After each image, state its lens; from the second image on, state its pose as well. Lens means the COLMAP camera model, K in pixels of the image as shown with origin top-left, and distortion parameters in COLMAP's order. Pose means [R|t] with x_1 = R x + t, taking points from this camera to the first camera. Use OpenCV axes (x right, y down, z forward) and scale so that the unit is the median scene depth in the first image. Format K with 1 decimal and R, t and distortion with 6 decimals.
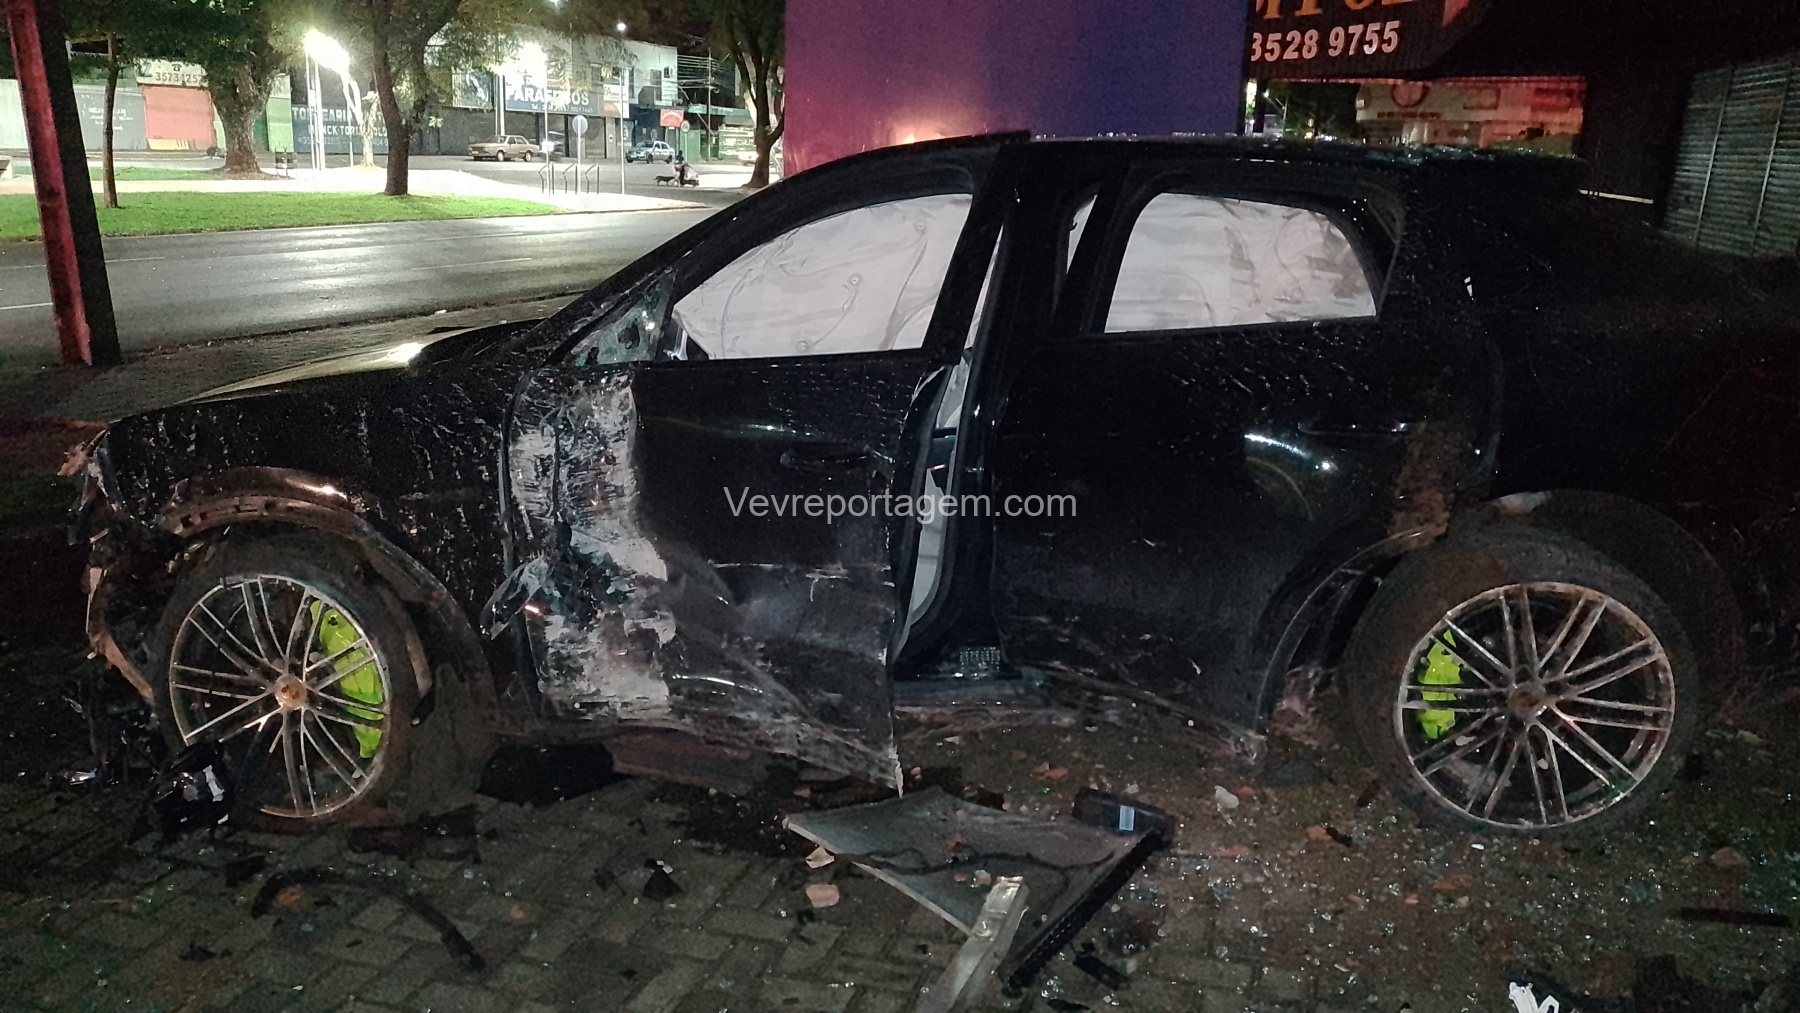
lens RADIAL K [[1329.3, 0, 895.6], [0, 1329.3, 504.9], [0, 0, 1]] dist [0.068448, -0.102275]
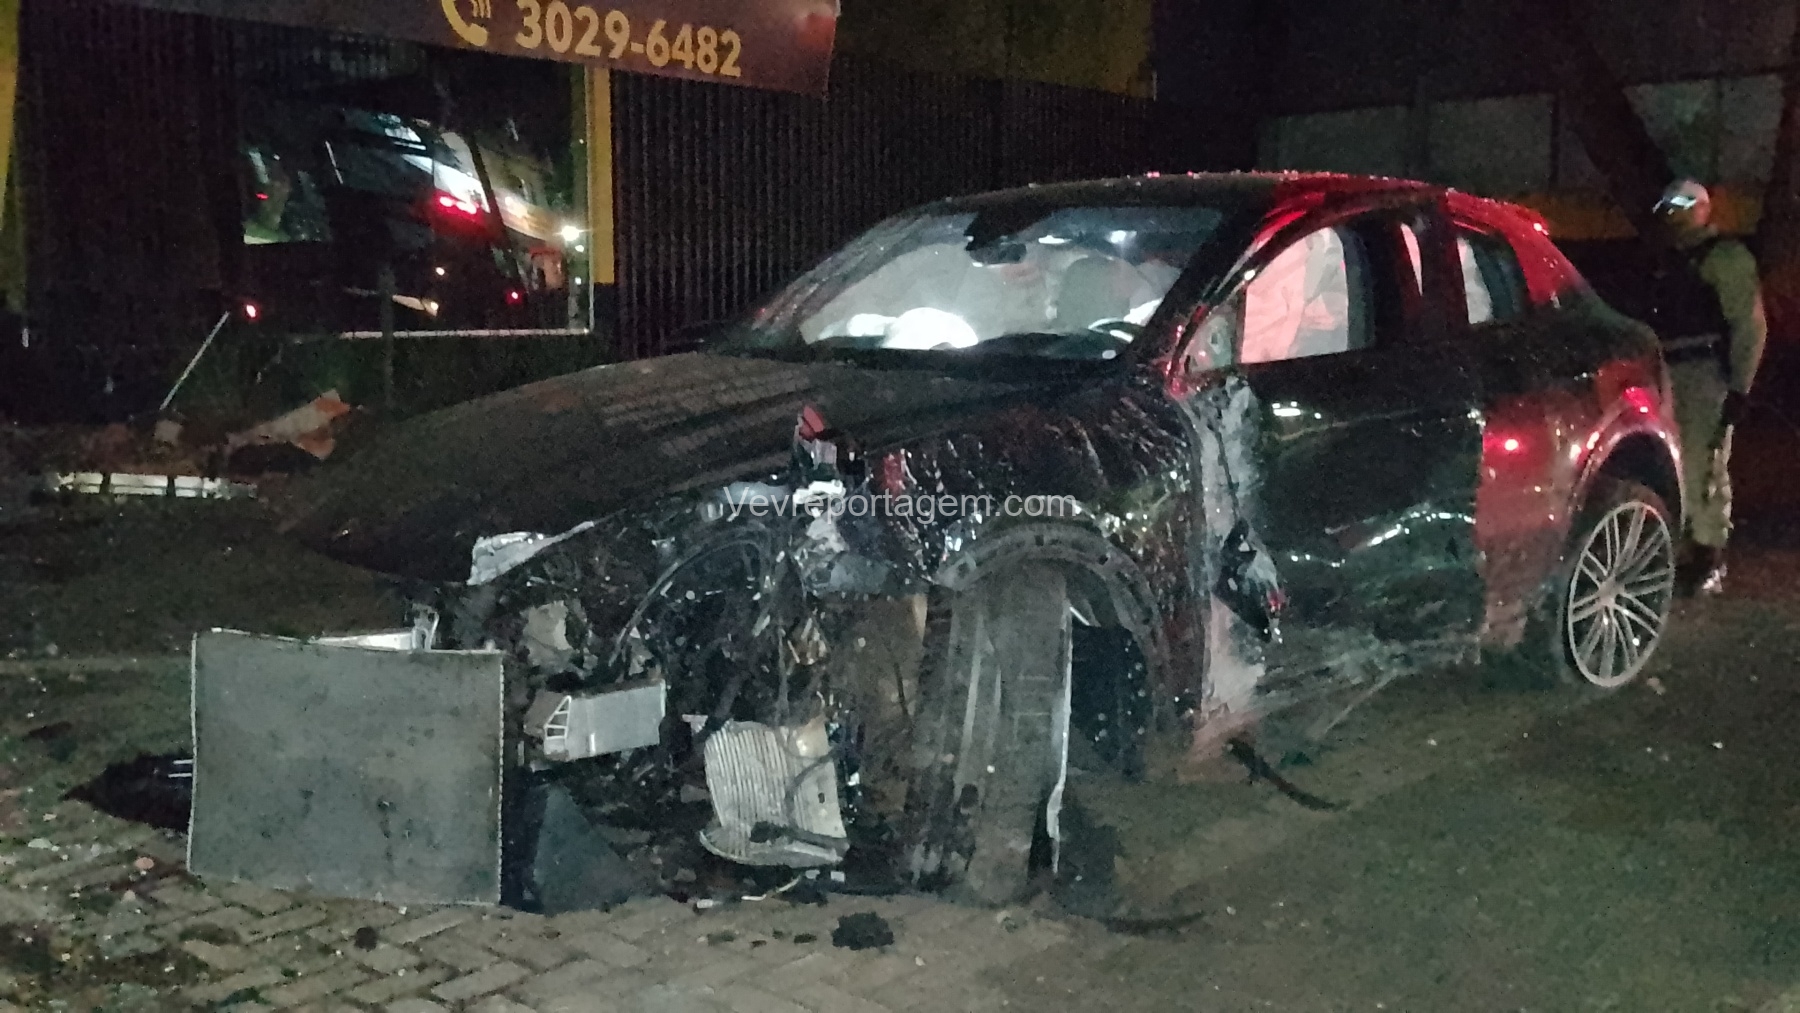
lens RADIAL K [[1795.9, 0, 896.4], [0, 1795.9, 503.4], [0, 0, 1]] dist [0.010873, 0.001869]
pose [[0.676907, -0.085969, 0.731031, -1.392532], [0.148819, 0.988630, -0.021538, -0.012069], [-0.720868, 0.123370, 0.682004, 0.251646]]
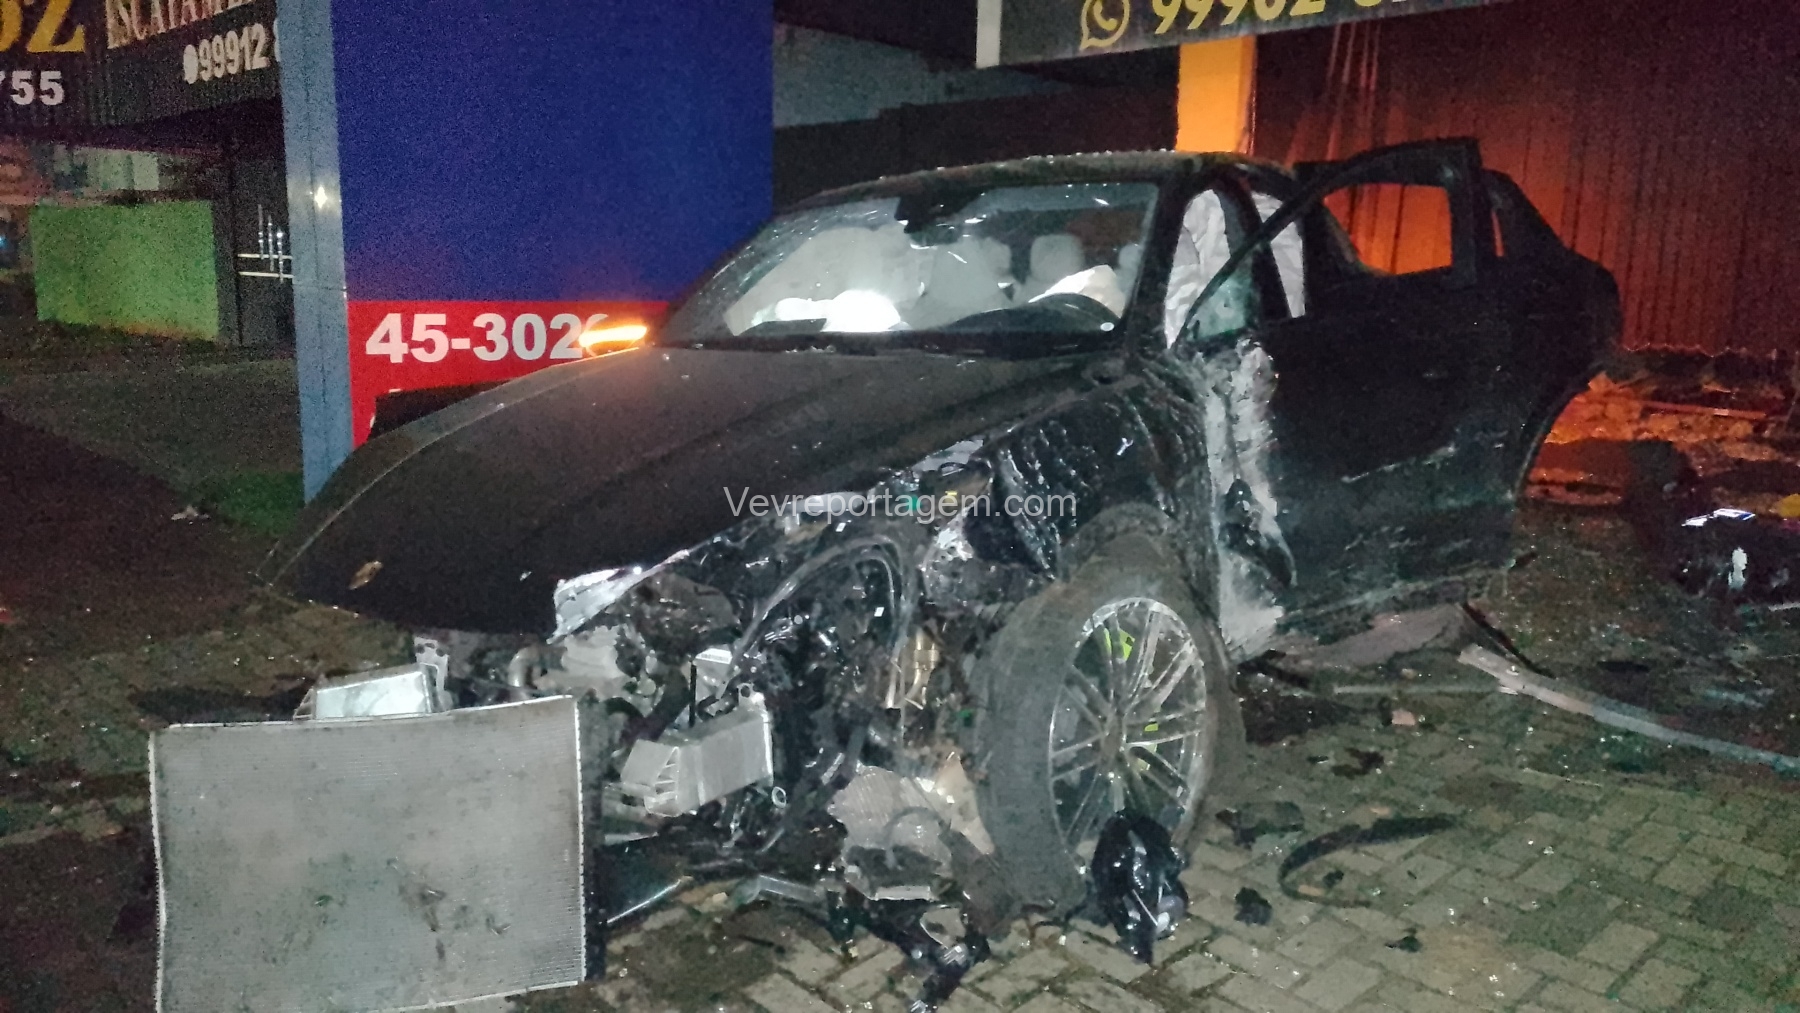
lens RADIAL K [[1336.1, 0, 902.2], [0, 1336.1, 503.4], [0, 0, 1]] dist [0.003699, 0.000762]
pose [[0.482422, -0.177832, 0.857698, -1.278836], [0.223148, 0.971819, 0.075981, -0.109427], [-0.847038, 0.154739, 0.508509, 0.672469]]
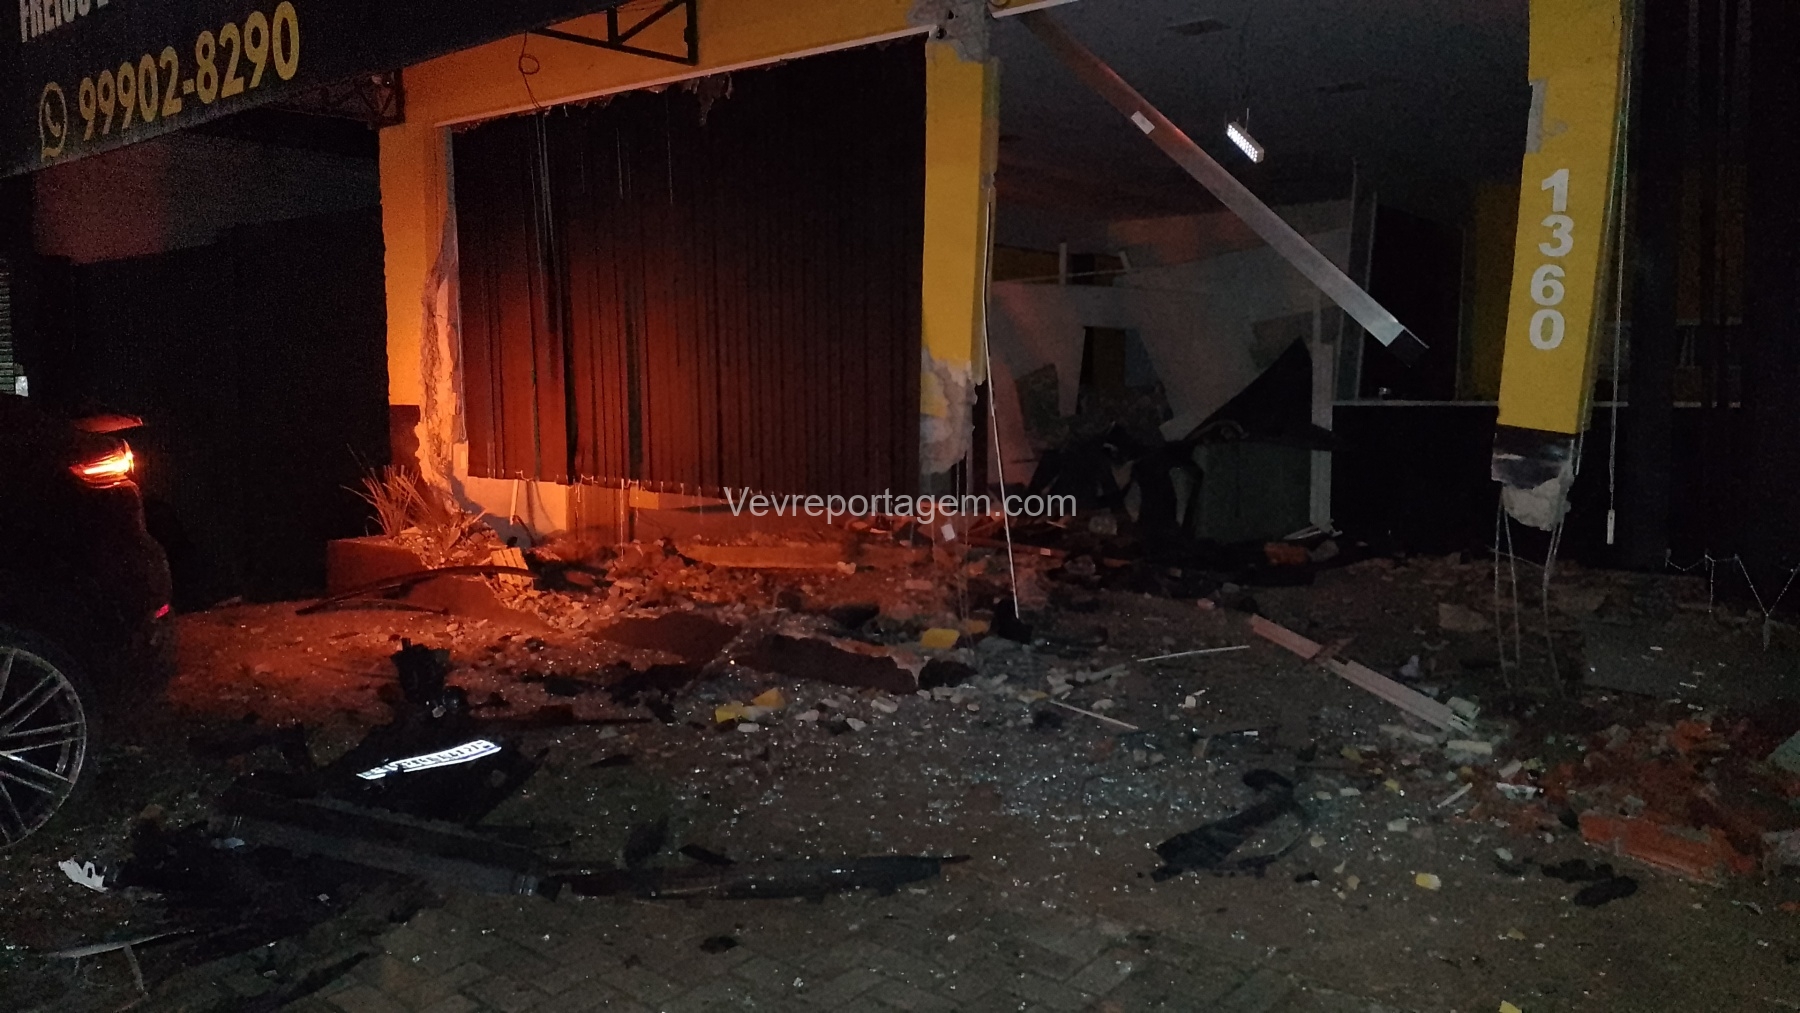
lens RADIAL K [[1329.3, 0, 895.6], [0, 1329.3, 504.9], [0, 0, 1]] dist [0.068448, -0.102275]
pose [[0.383813, -0.120571, 0.915506, -0.299490], [0.255799, 0.966522, 0.020050, 0.121160], [-0.887274, 0.226490, 0.401806, -0.291227]]
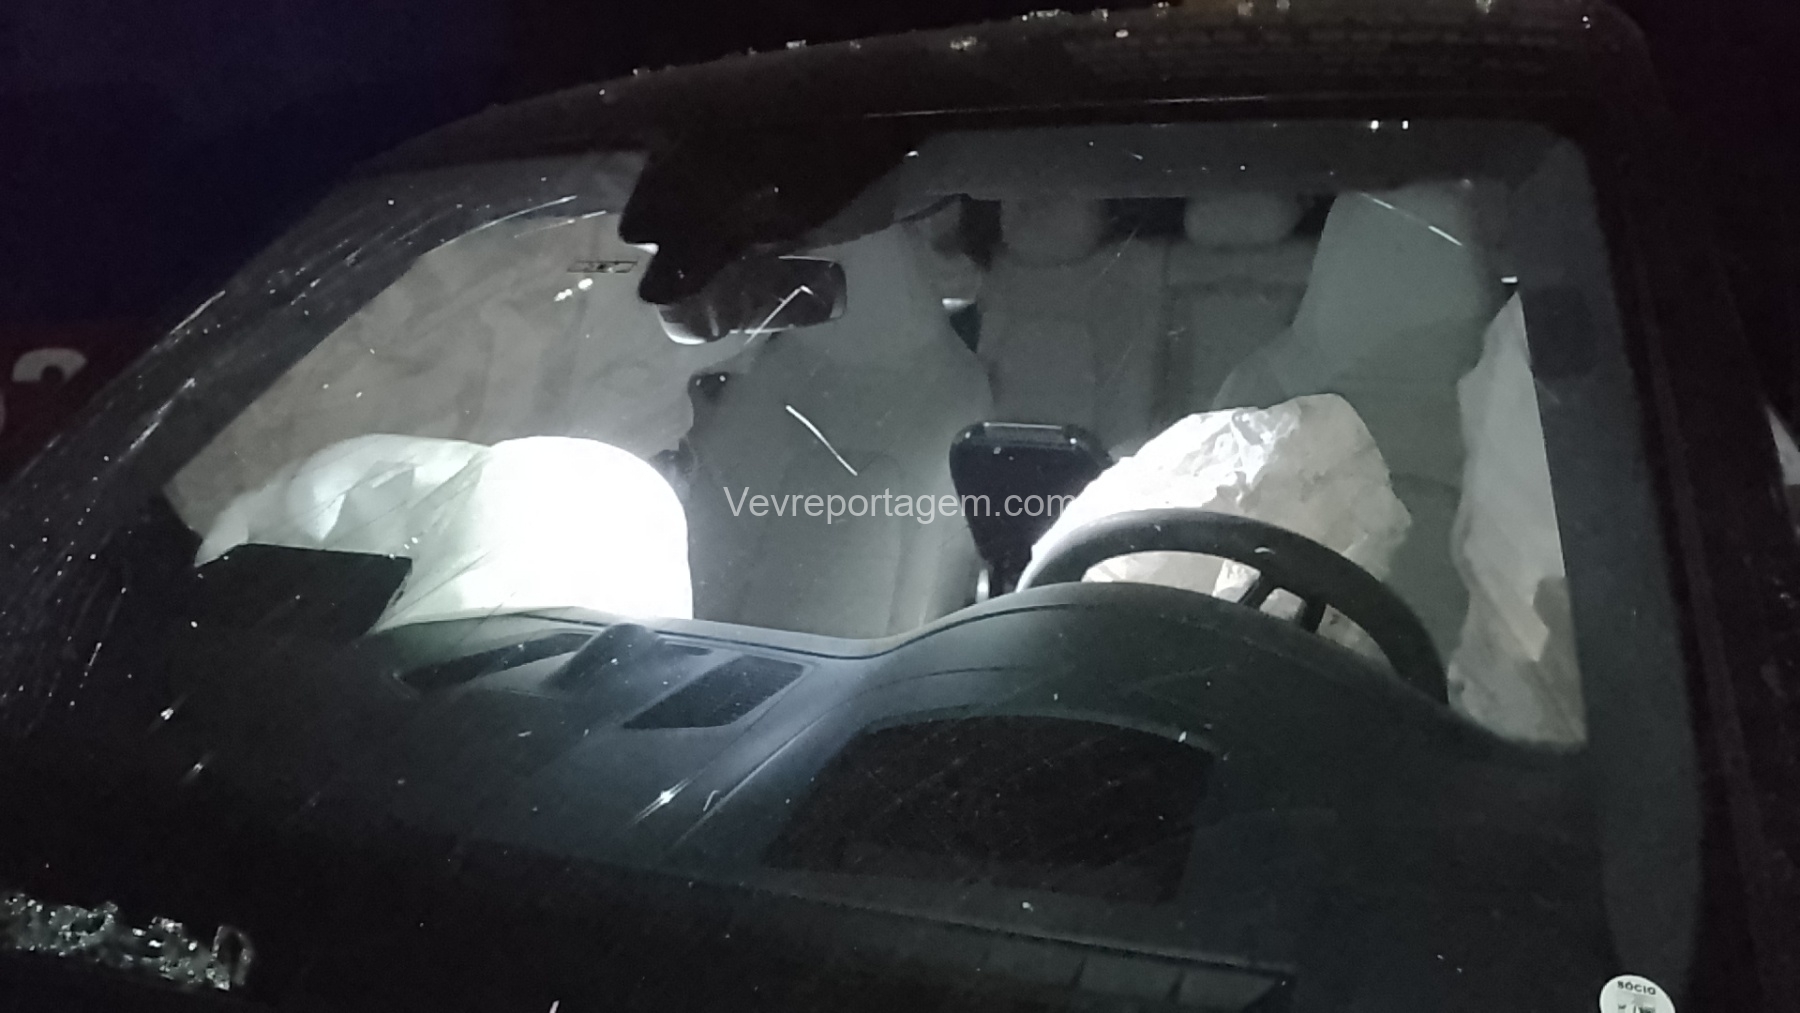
lens RADIAL K [[1353.2, 0, 901.7], [0, 1353.2, 505.9], [0, 0, 1]] dist [-0.085263, -0.014026]
pose [[0.426557, -0.272677, 0.862378, -0.458562], [0.226575, 0.955285, 0.189984, -0.257017], [-0.875622, 0.114354, 0.469265, 1.046213]]
